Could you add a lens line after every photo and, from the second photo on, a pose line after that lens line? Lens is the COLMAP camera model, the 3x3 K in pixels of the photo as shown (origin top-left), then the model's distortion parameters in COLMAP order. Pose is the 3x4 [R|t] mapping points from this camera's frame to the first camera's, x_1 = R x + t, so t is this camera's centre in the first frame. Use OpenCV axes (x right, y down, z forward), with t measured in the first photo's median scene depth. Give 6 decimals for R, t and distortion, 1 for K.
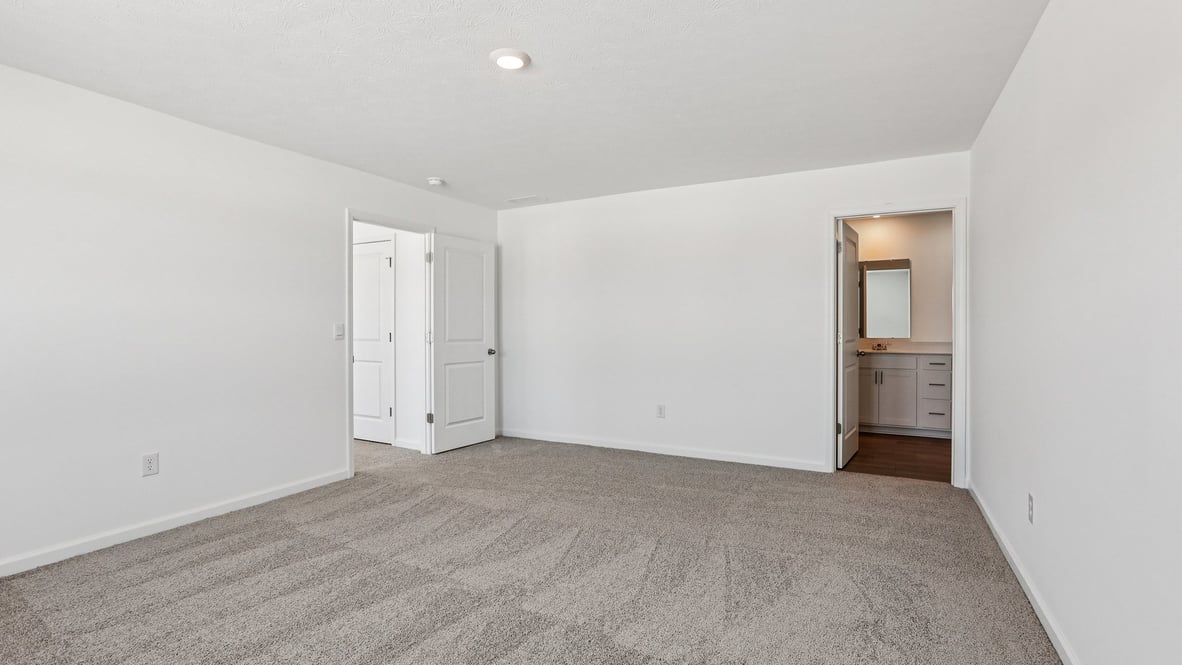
lens RADIAL K [[544.2, 0, 592.7], [0, 544.2, 331.5], [0, 0, 1]] dist [-0.002548, -0.000805]
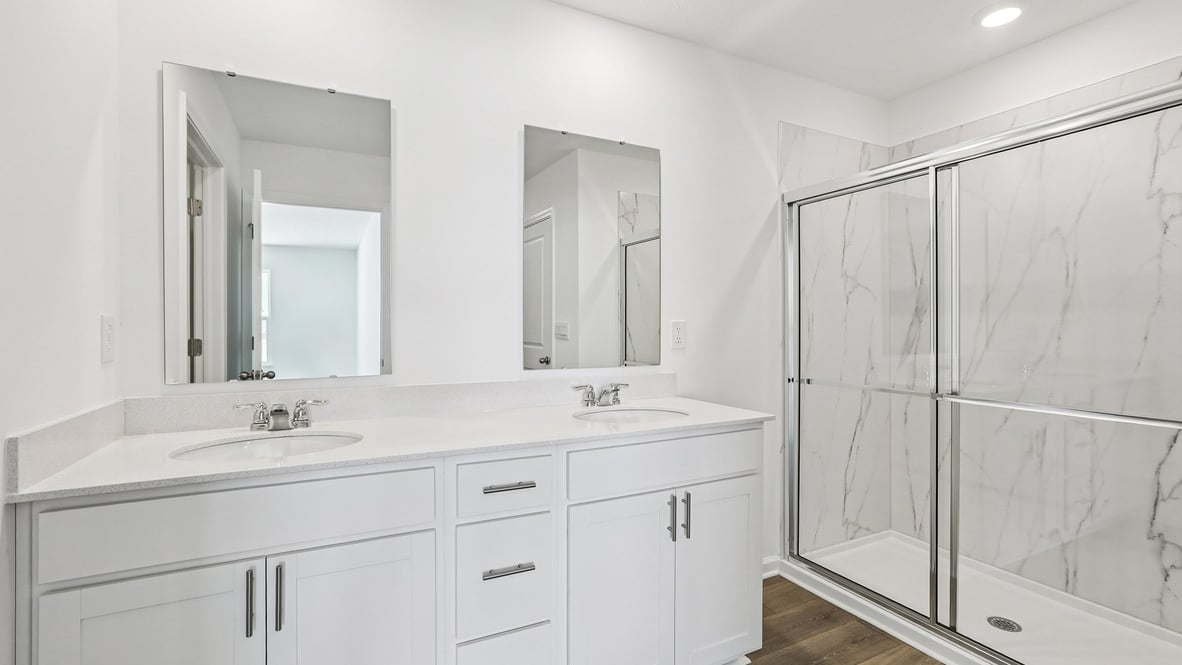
lens RADIAL K [[544.2, 0, 593.1], [0, 544.2, 331.1], [0, 0, 1]] dist [-0.002548, -0.000805]
pose [[0.589824, 0.002375, 0.807528, 0.439898], [0.001807, 0.999989, -0.004260, -0.008866], [-0.807530, 0.003972, 0.589813, 0.792884]]
